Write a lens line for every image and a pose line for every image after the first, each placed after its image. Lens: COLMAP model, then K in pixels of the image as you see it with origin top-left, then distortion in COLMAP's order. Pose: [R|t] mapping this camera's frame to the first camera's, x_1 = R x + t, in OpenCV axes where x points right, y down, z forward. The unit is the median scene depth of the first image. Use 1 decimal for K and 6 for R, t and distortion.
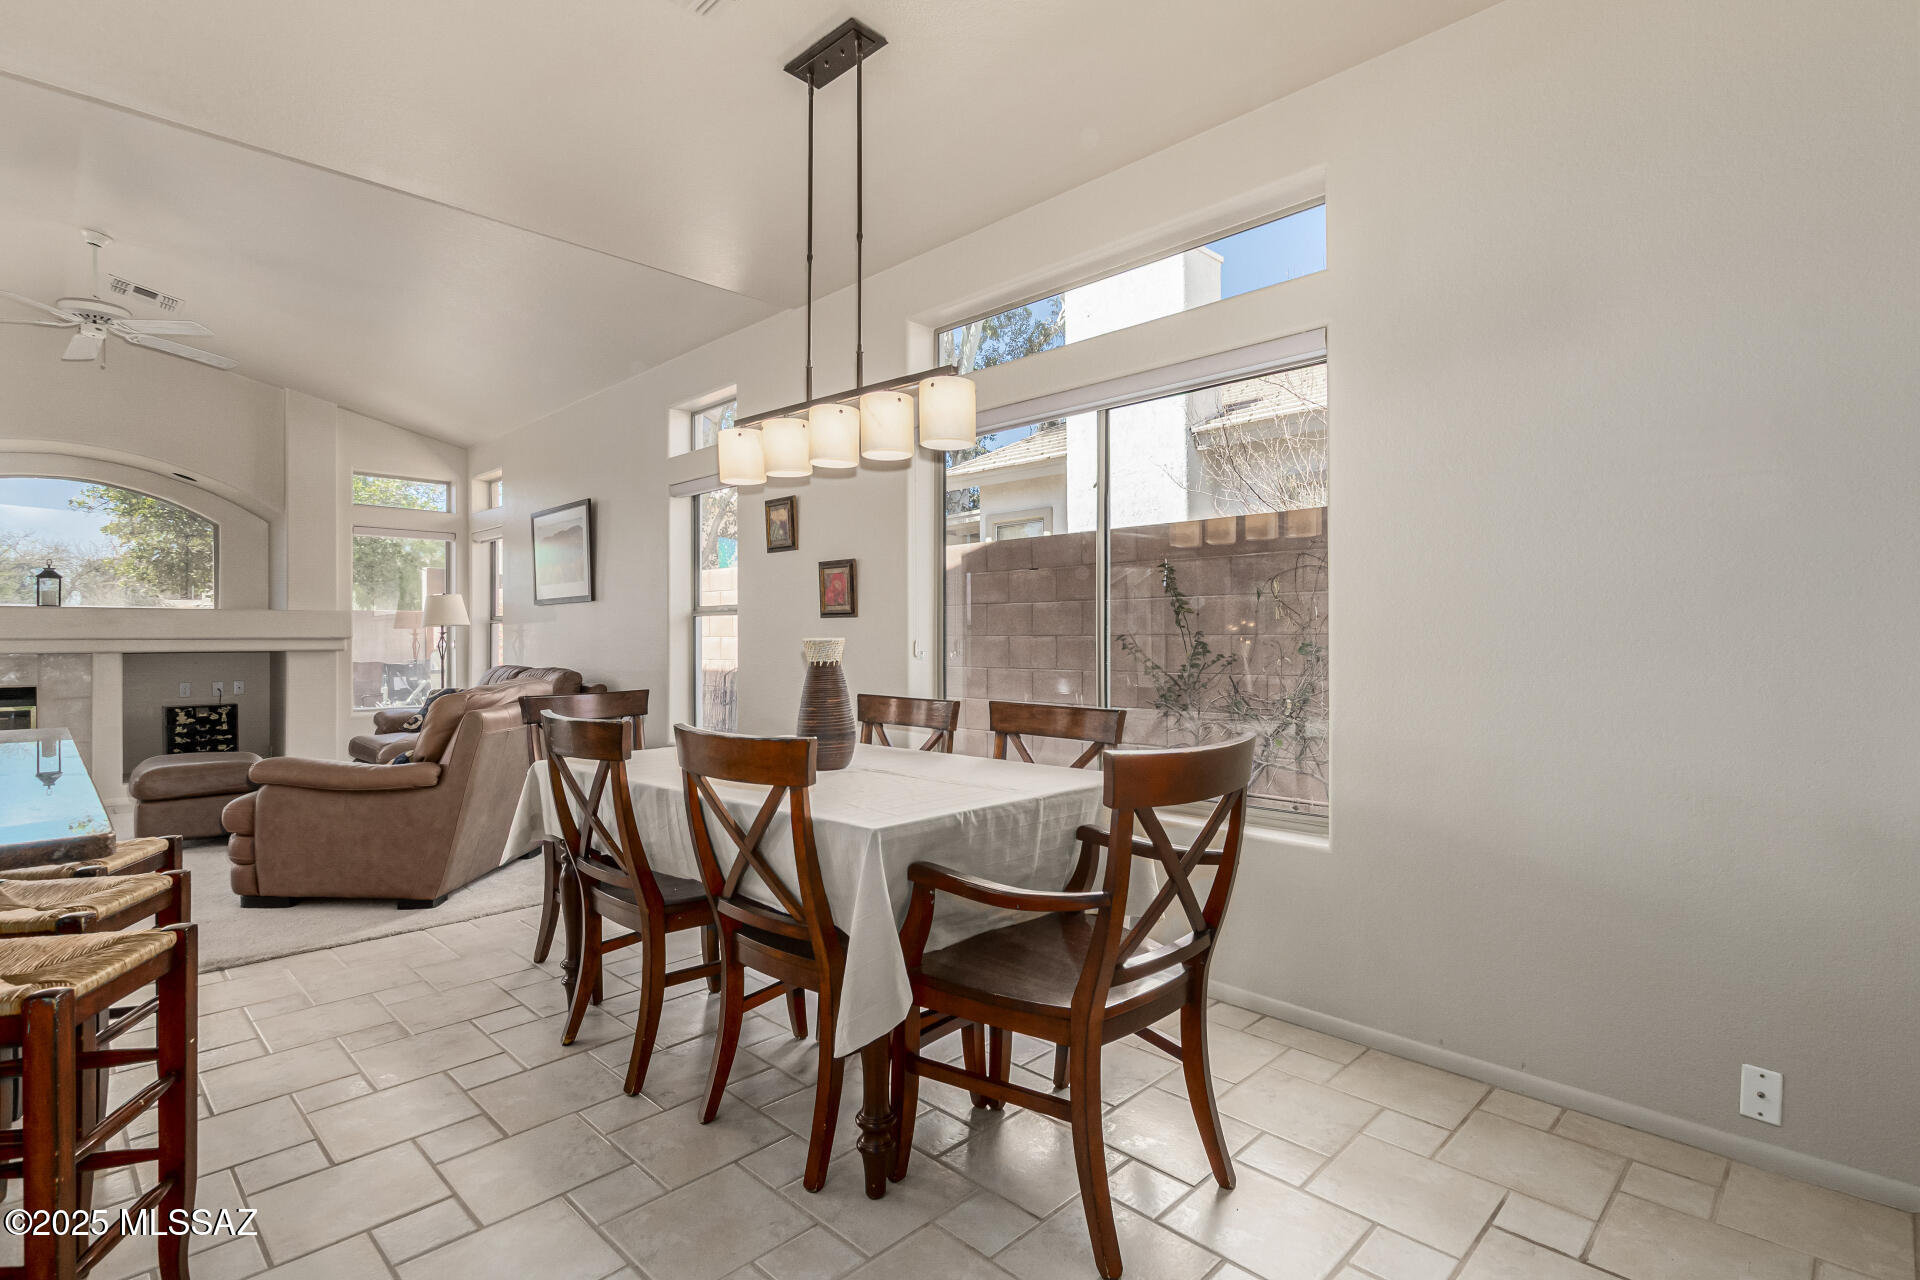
lens RADIAL K [[922.2, 0, 974.3], [0, 922.2, 622.6], [0, 0, 1]] dist [0.006811, -0.002714]
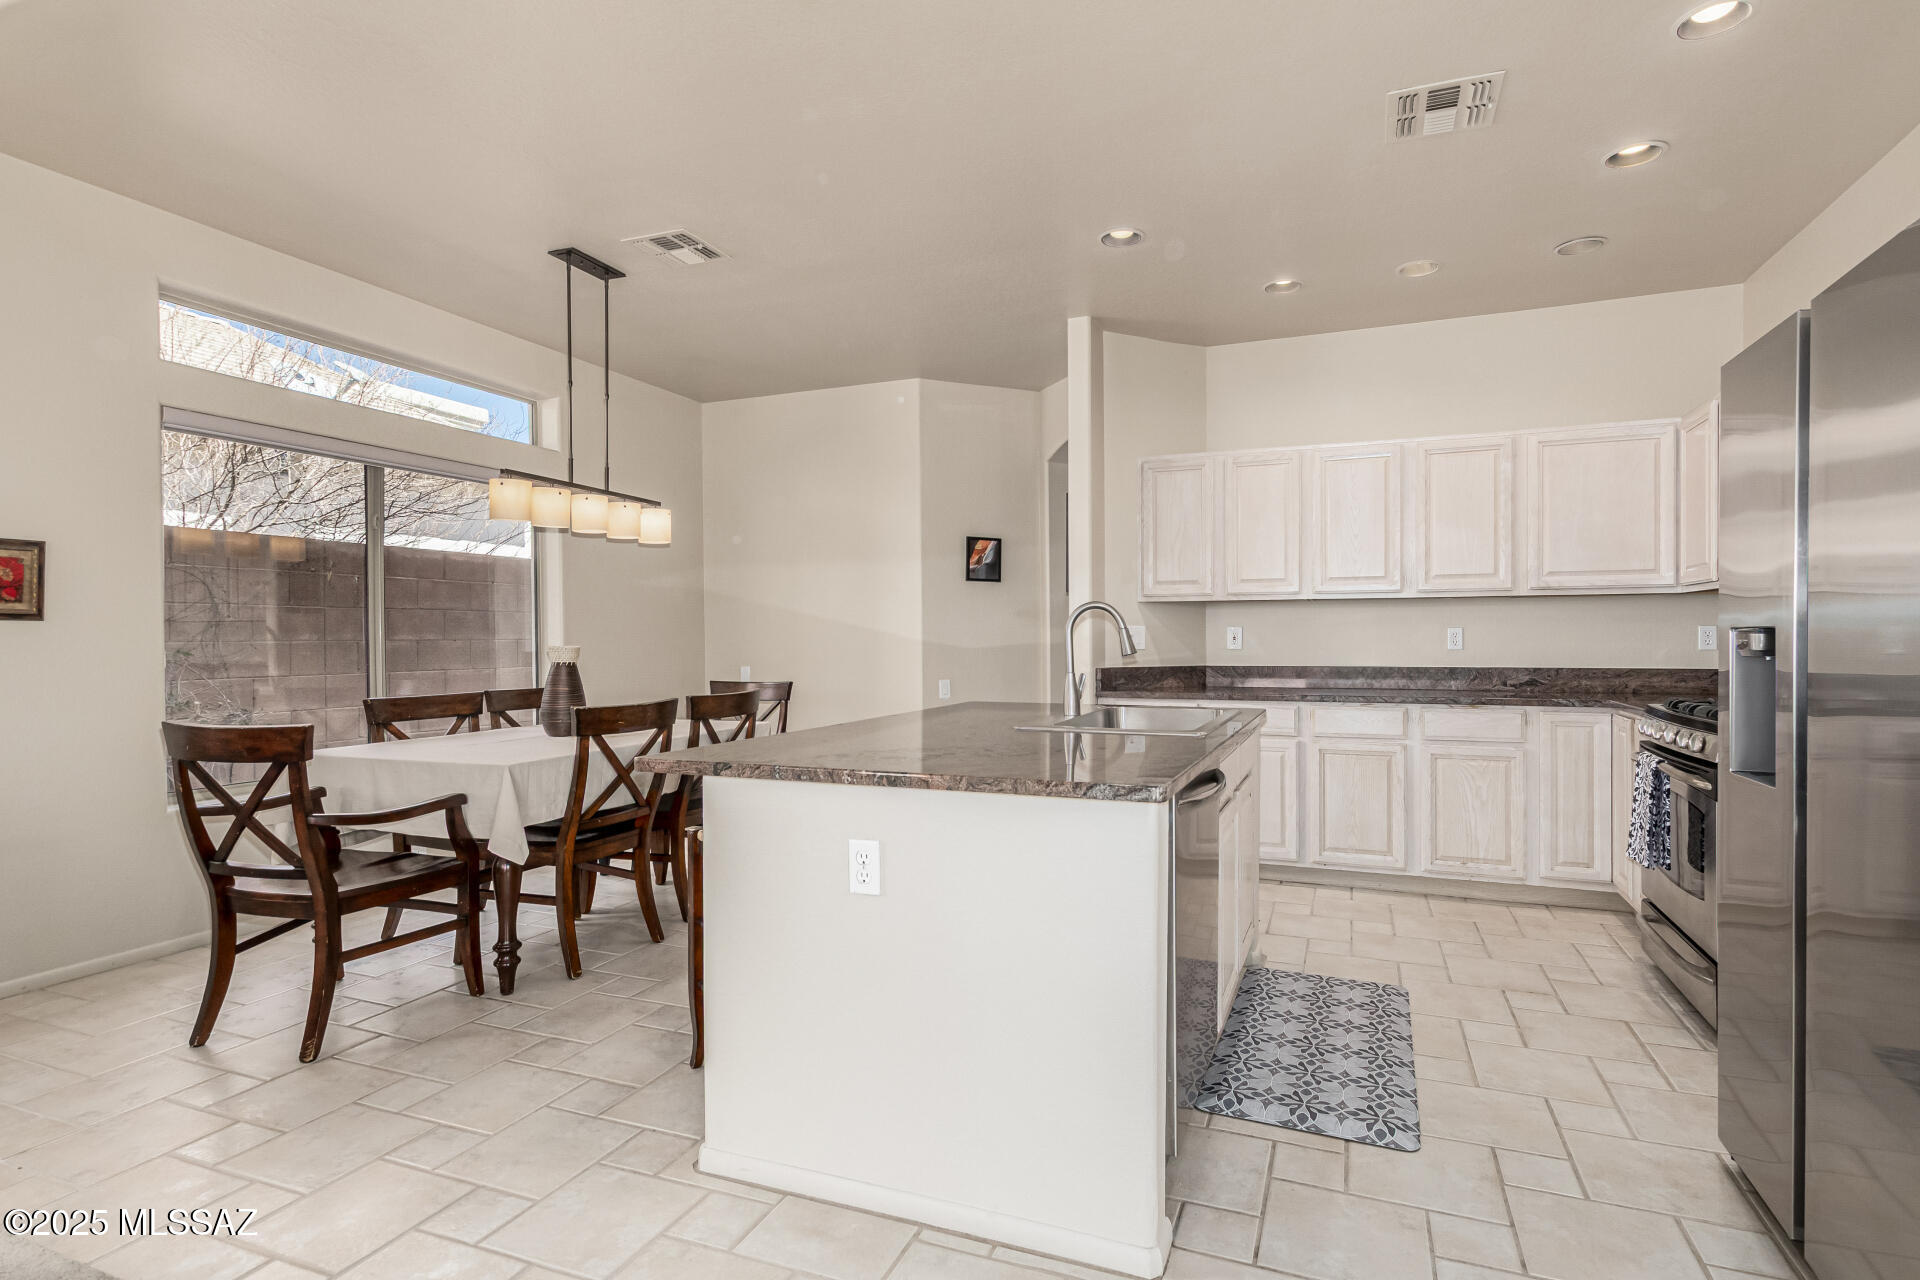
lens RADIAL K [[936.9, 0, 985.7], [0, 936.9, 635.1], [0, 0, 1]] dist [0.036804, 0.000322]
pose [[-0.391340, 0.005679, 0.920229, -0.775273], [-0.013556, 0.999837, -0.011935, 0.002864], [-0.920146, -0.017145, -0.391199, 0.429109]]
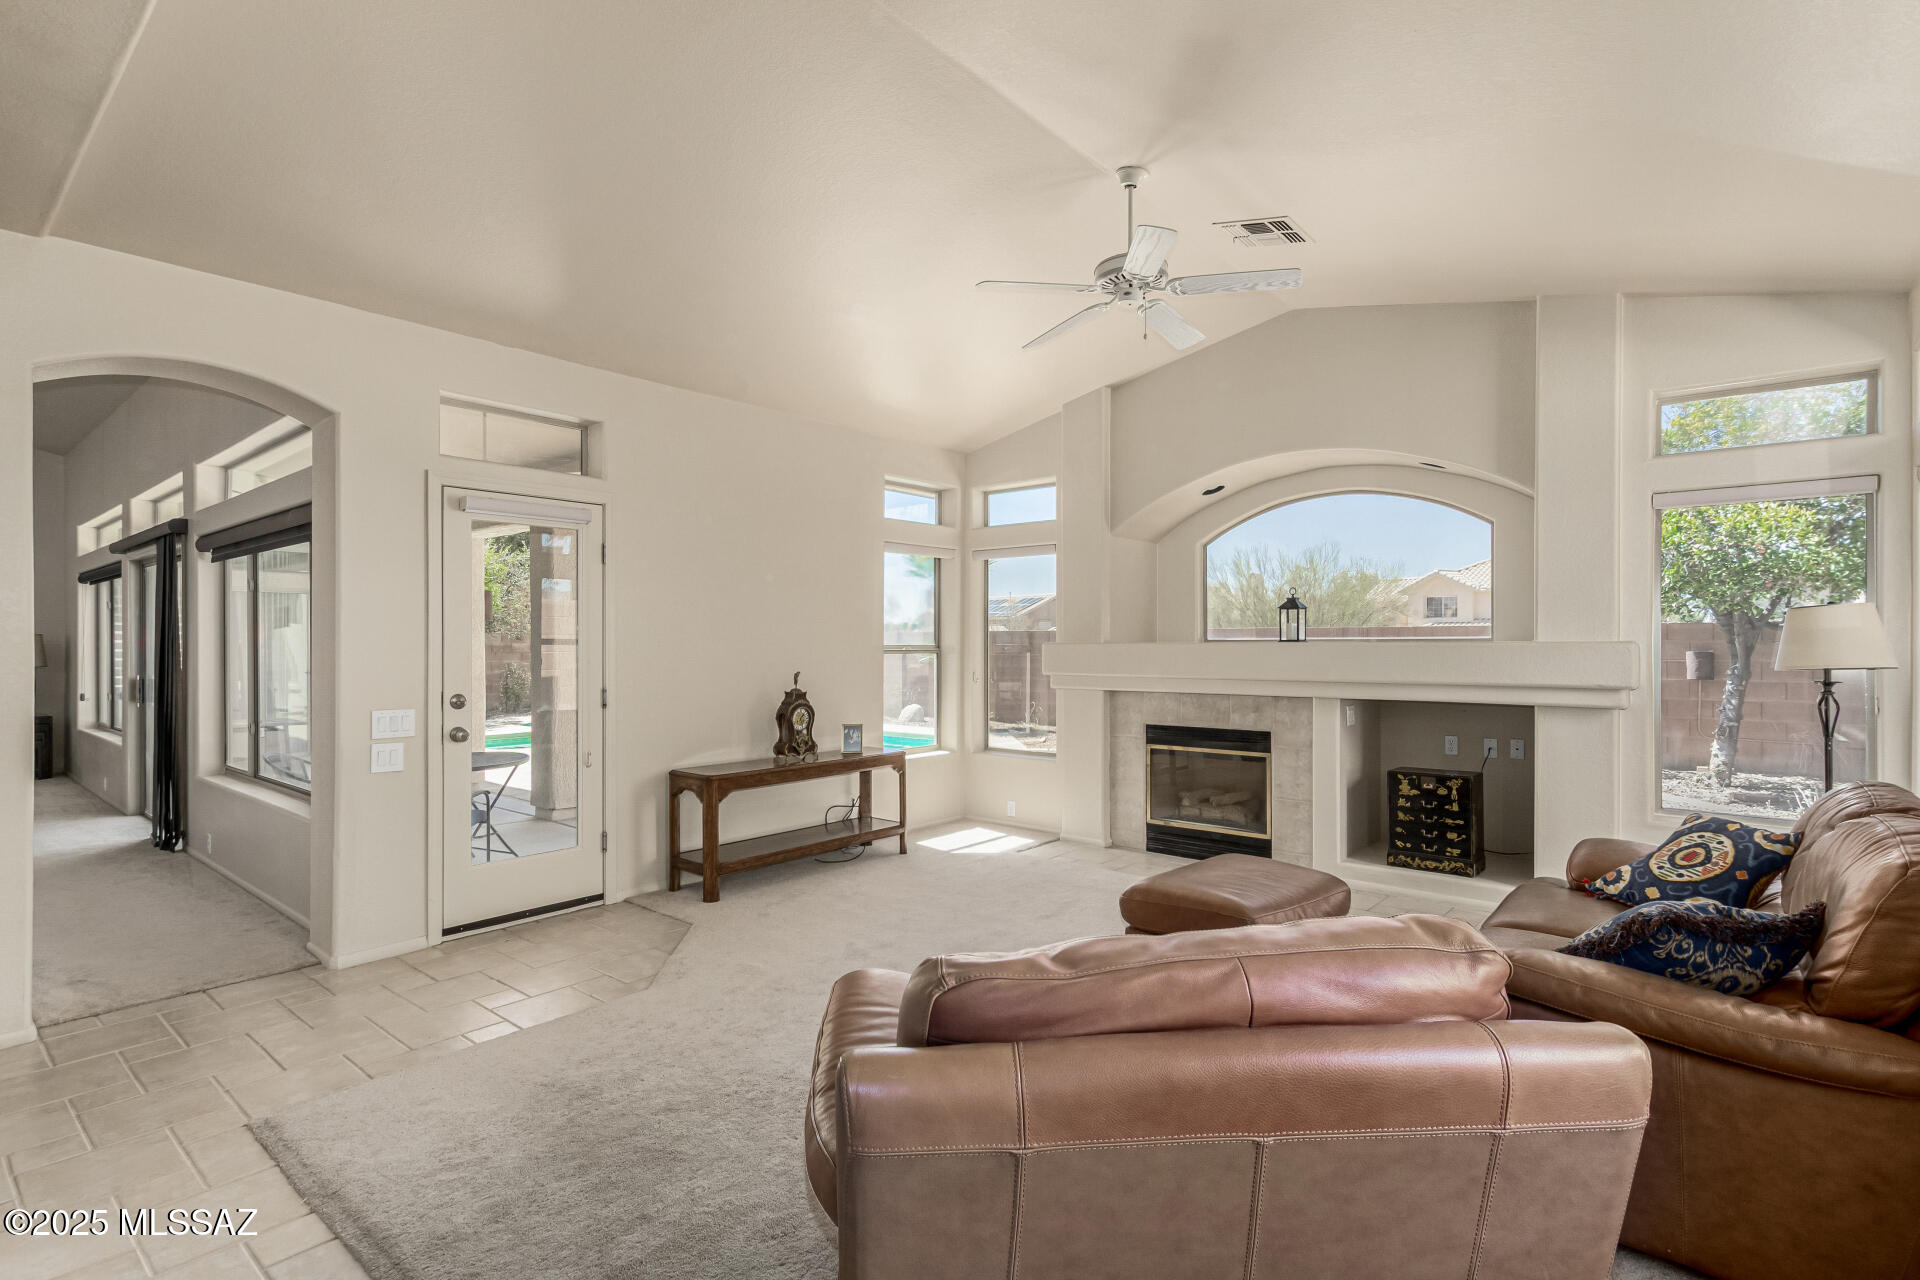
lens RADIAL K [[922.2, 0, 960.8], [0, 922.2, 641.4], [0, 0, 1]] dist [0.006811, -0.002714]
pose [[0.072980, 0.001666, -0.997332, -0.150518], [0.018818, 0.999818, 0.003047, -0.026348], [0.997156, -0.018990, 0.072935, 0.647077]]
